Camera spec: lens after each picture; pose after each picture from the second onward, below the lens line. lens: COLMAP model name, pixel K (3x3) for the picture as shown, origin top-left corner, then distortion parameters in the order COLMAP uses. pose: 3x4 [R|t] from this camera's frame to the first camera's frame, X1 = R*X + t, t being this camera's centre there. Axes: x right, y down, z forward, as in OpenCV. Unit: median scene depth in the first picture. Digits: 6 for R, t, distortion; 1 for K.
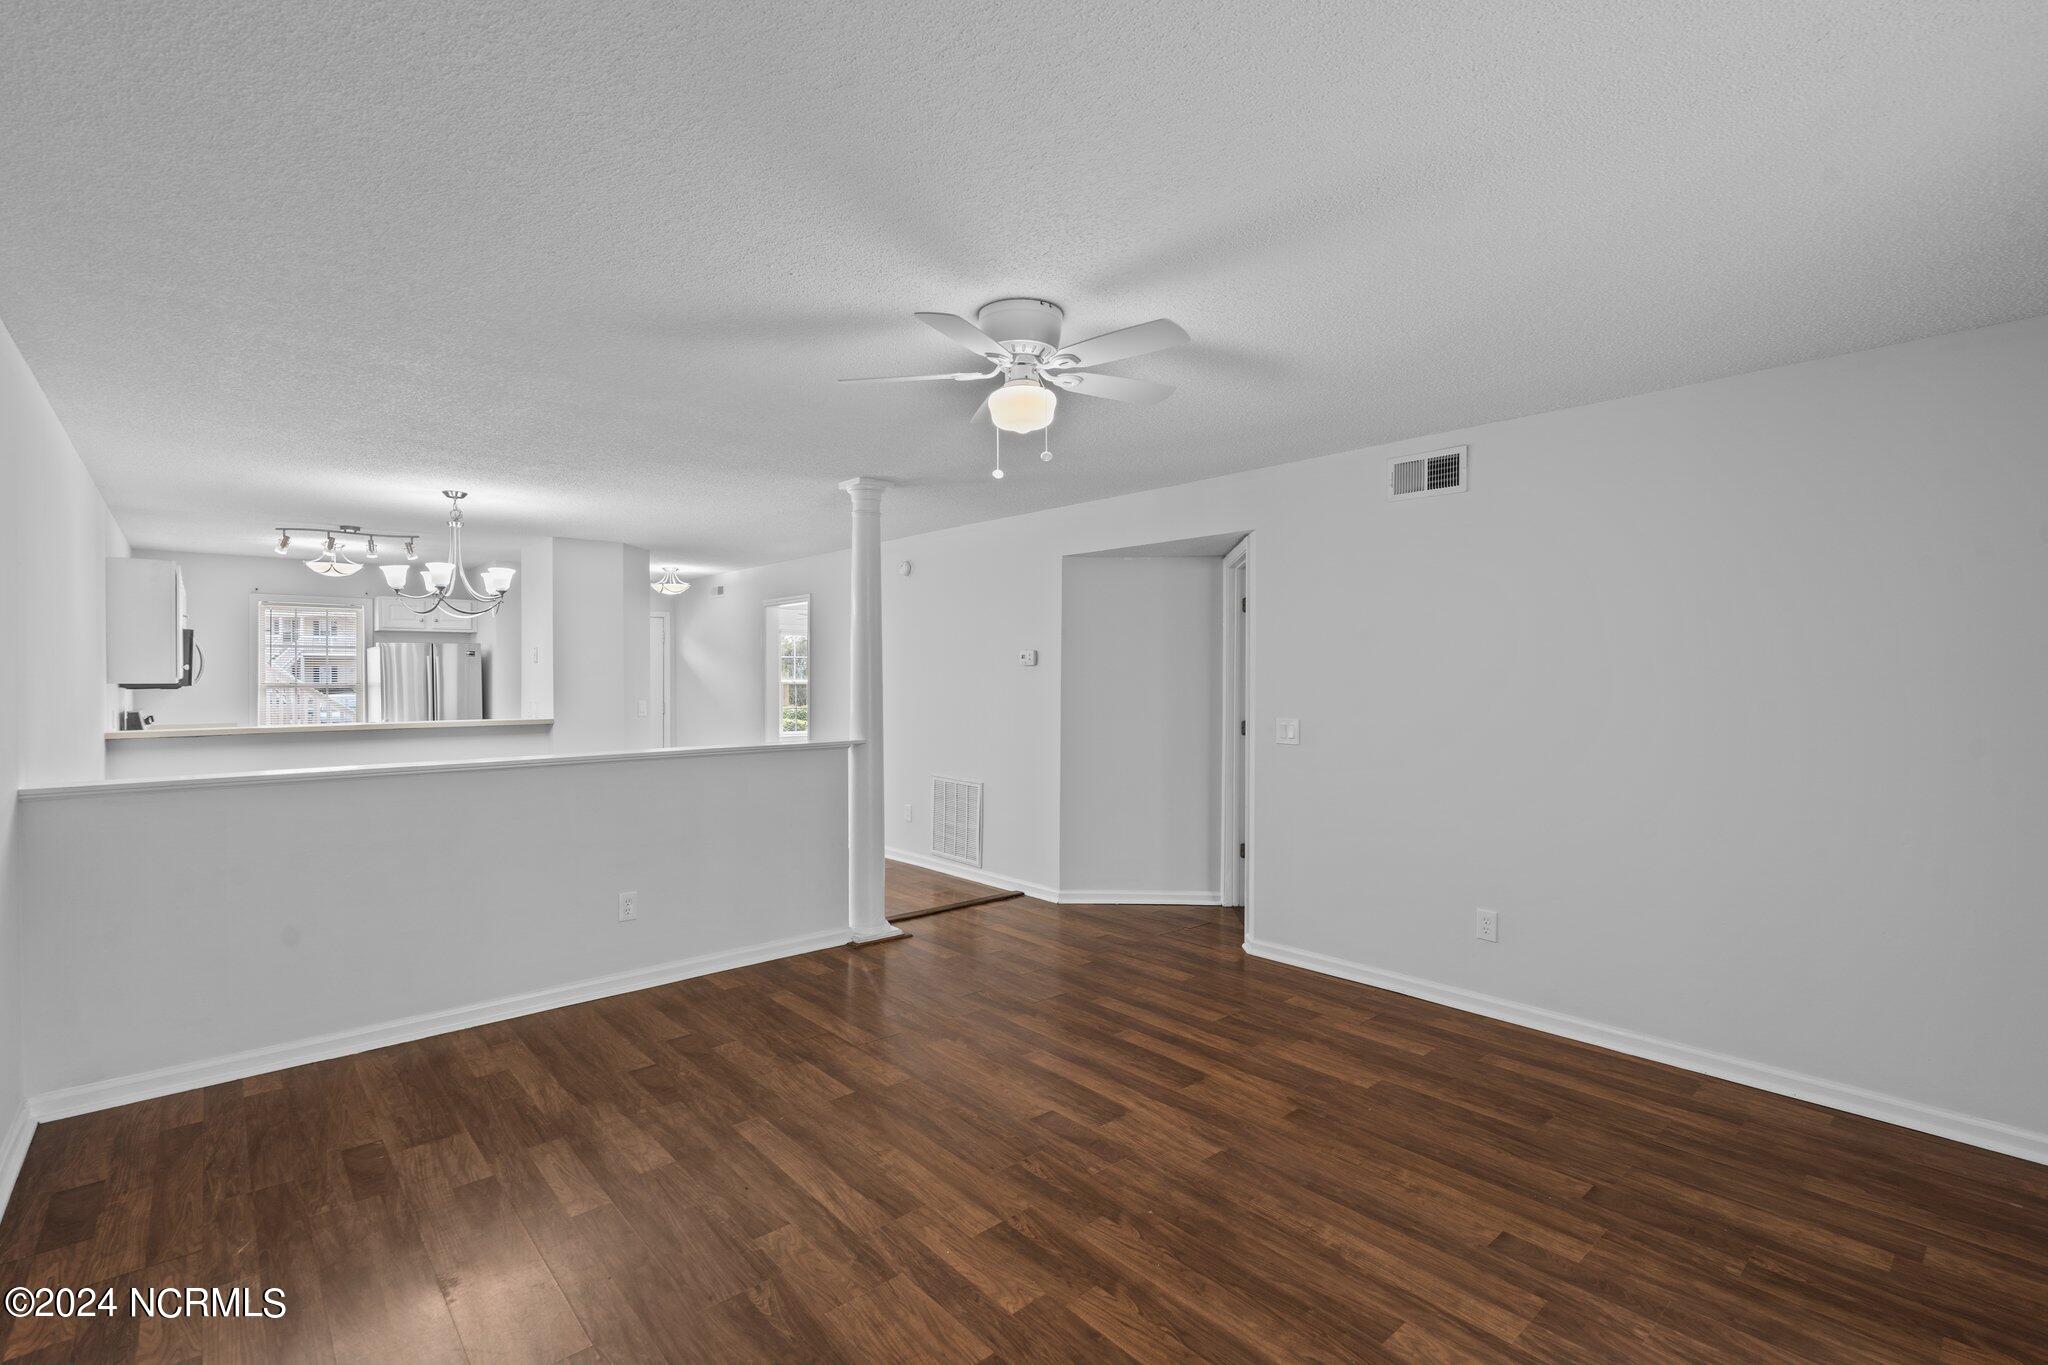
lens RADIAL K [[927.4, 0, 1017.2], [0, 927.4, 676.8], [0, 0, 1]] dist [-0.001118, -0.000125]
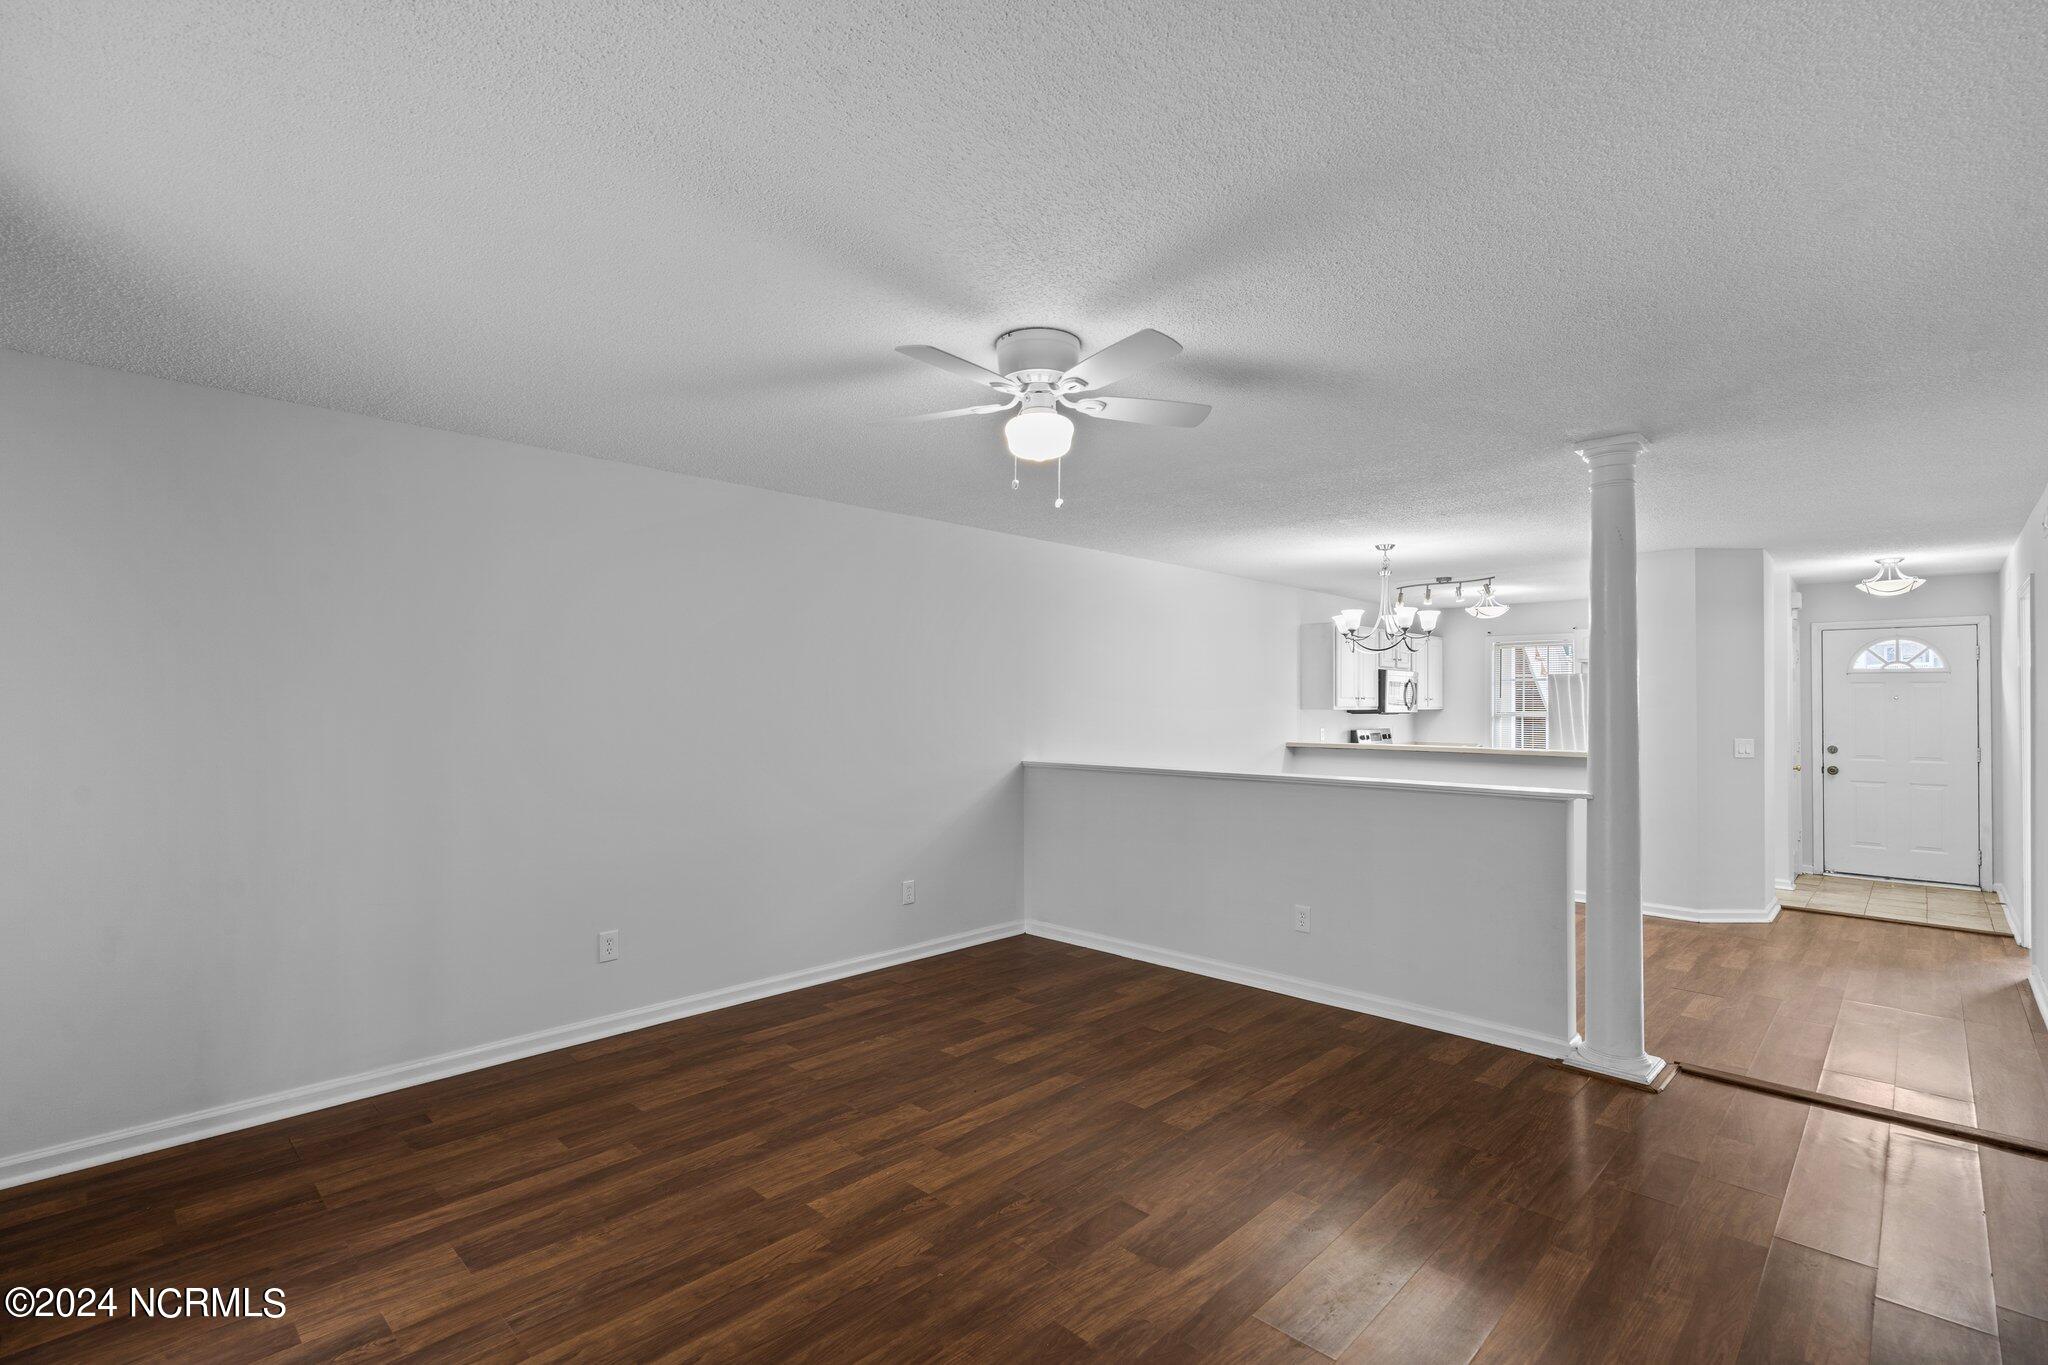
lens RADIAL K [[936.5, 0, 1019.4], [0, 936.5, 698.6], [0, 0, 1]] dist [-0.002682, 0.000474]
pose [[0.077645, -0.003488, -0.996975, 0.883342], [-0.006443, 0.999971, -0.004000, -0.003478], [0.996960, 0.006734, 0.077620, 0.805034]]
